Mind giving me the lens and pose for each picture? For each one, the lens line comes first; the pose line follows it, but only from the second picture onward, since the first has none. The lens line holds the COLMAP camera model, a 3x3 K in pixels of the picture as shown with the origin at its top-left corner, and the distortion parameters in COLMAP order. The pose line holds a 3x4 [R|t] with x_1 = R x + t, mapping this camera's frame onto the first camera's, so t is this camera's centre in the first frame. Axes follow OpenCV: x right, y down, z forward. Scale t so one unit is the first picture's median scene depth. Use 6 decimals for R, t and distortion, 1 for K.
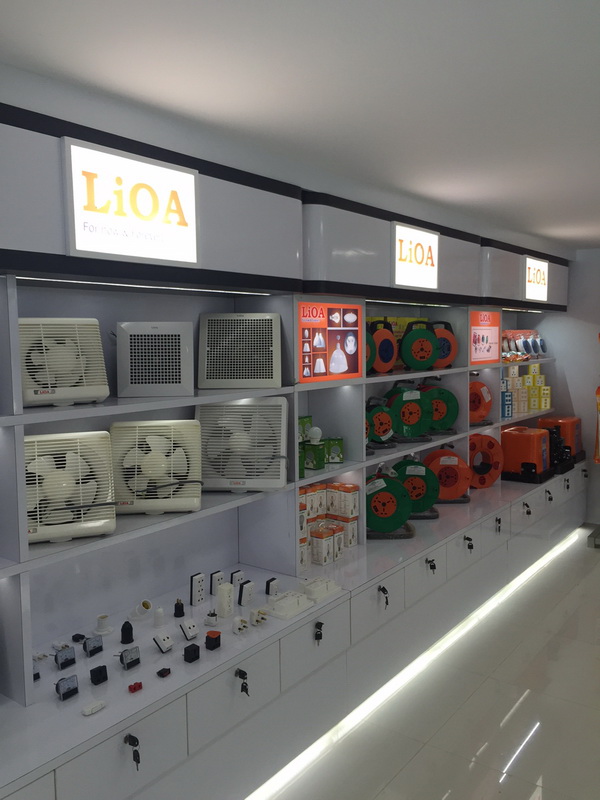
lens RADIAL K [[686.4, 0, 300.3], [0, 686.4, 381.2], [0, 0, 1]] dist [0.043060, -0.000790]
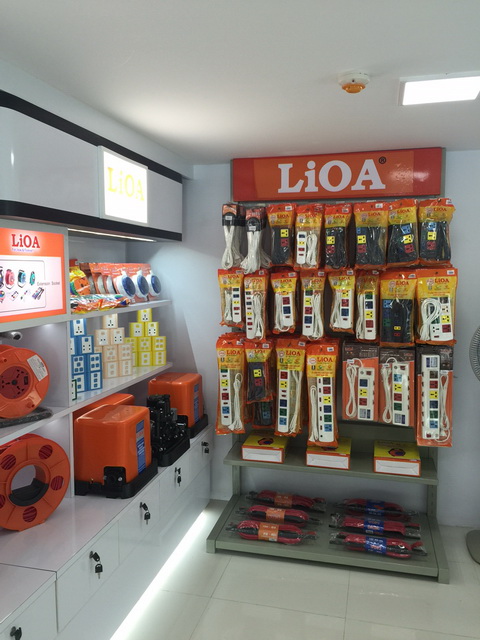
lens RADIAL K [[549.1, 0, 240.3], [0, 549.1, 305.0], [0, 0, 1]] dist [0.043060, -0.000790]
pose [[0.922436, -0.015512, 0.385838, 0.210696], [0.015664, 0.999874, 0.002751, -0.029828], [-0.385832, 0.003506, 0.922563, 0.411296]]
